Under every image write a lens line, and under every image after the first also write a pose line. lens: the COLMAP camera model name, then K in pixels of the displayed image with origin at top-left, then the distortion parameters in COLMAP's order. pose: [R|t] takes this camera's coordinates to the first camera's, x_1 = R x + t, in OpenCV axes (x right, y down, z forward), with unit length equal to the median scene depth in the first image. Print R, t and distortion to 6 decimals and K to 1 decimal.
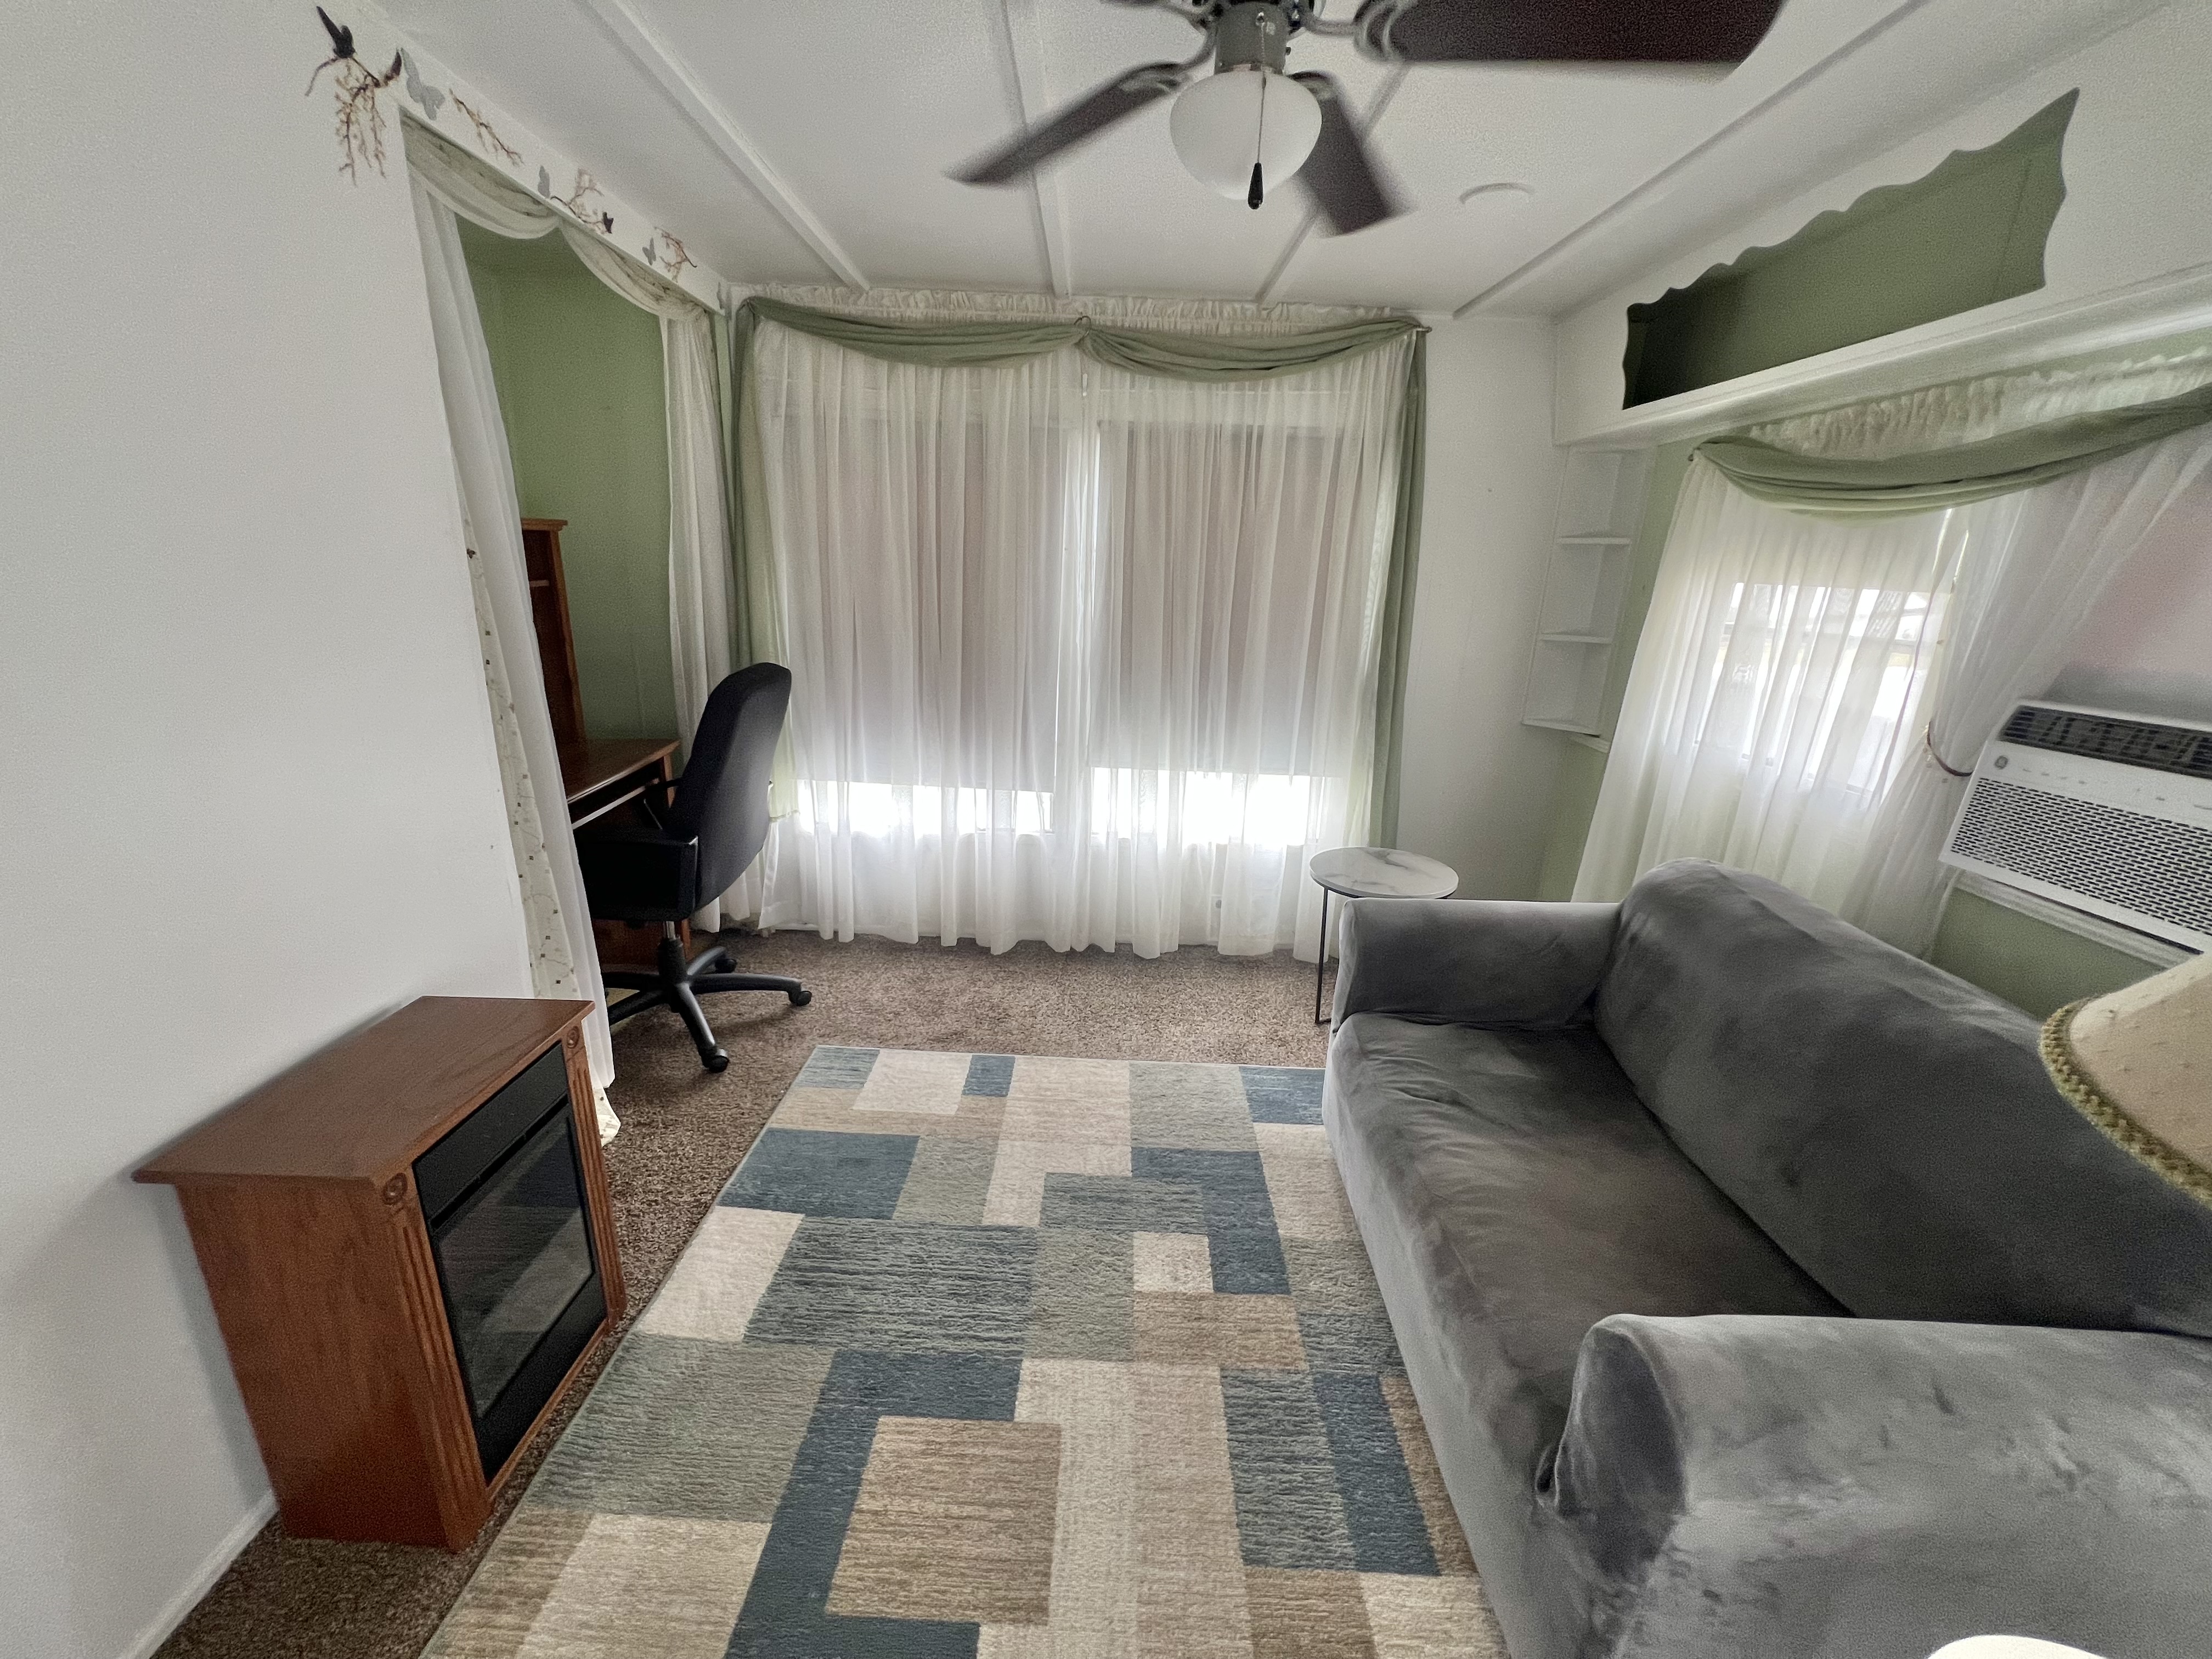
lens RADIAL K [[892.7, 0, 1103.3], [0, 892.7, 822.8], [0, 0, 1]] dist [-0.003184, 0.002771]
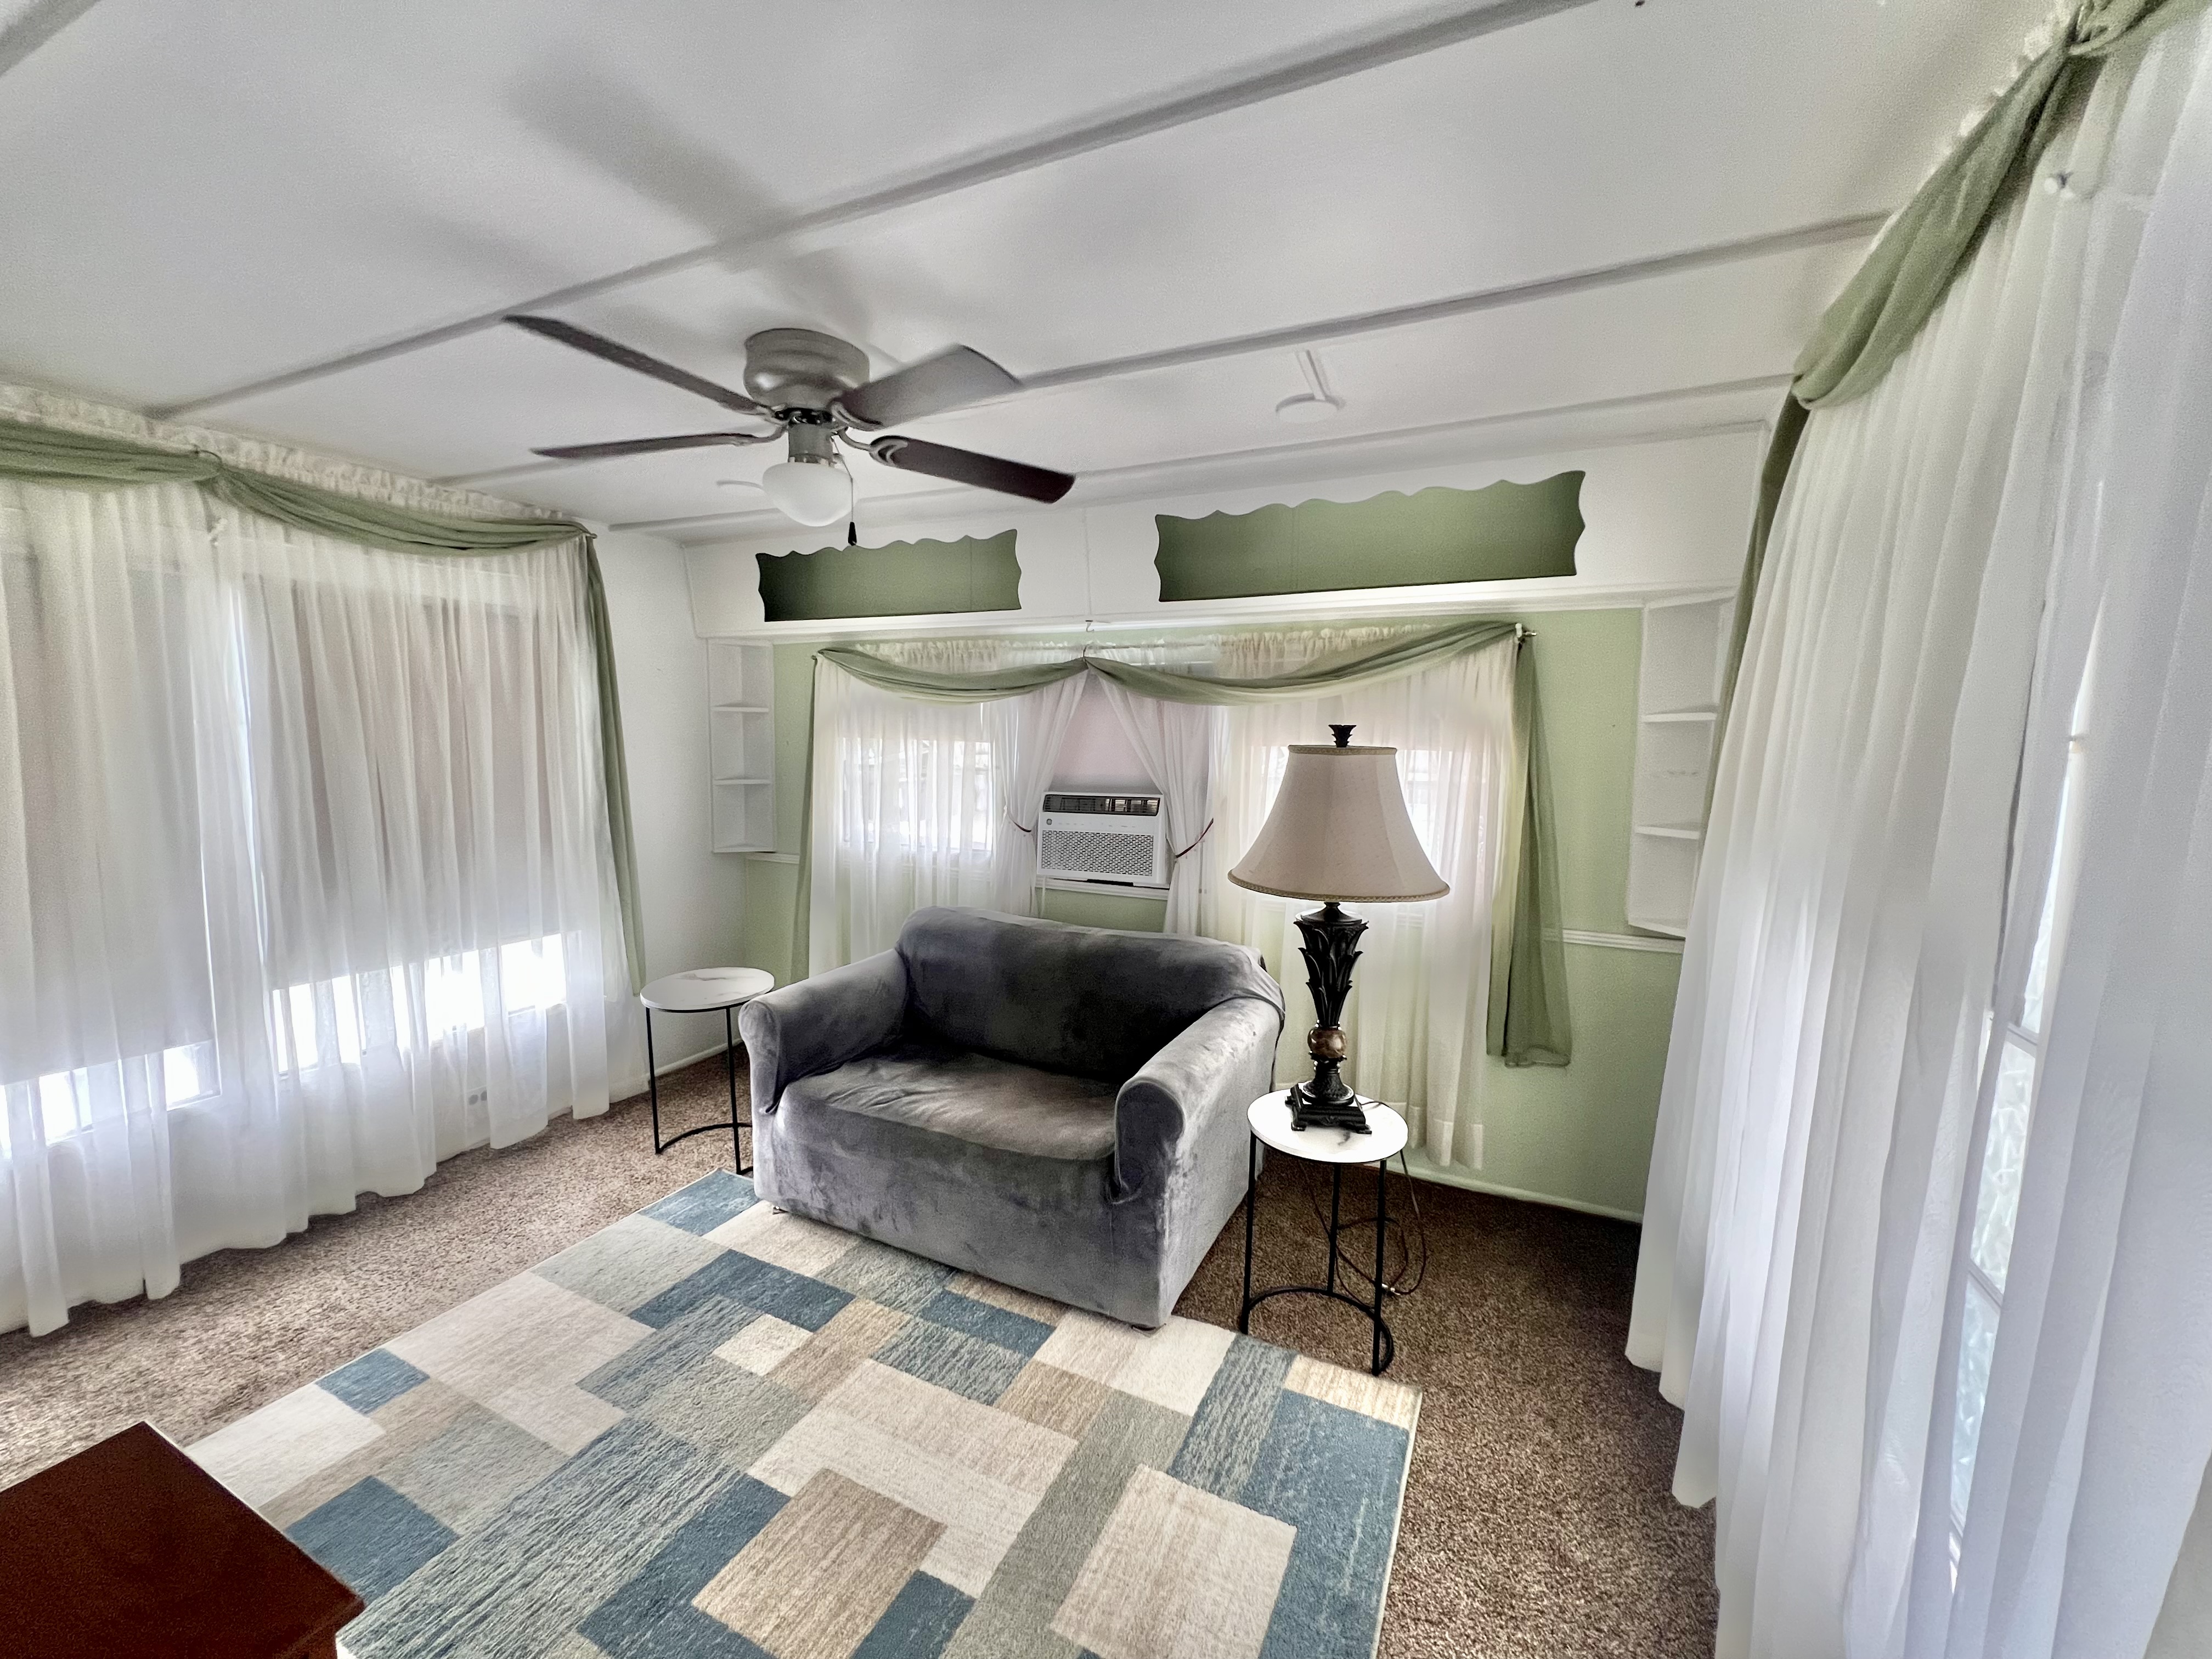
lens RADIAL K [[892.7, 0, 1103.3], [0, 892.7, 822.8], [0, 0, 1]] dist [-0.003184, 0.002771]
pose [[0.418239, -0.120751, 0.900275, -0.631409], [0.255316, 0.966794, 0.011061, -0.043461], [-0.871717, 0.225228, 0.435181, -0.011150]]
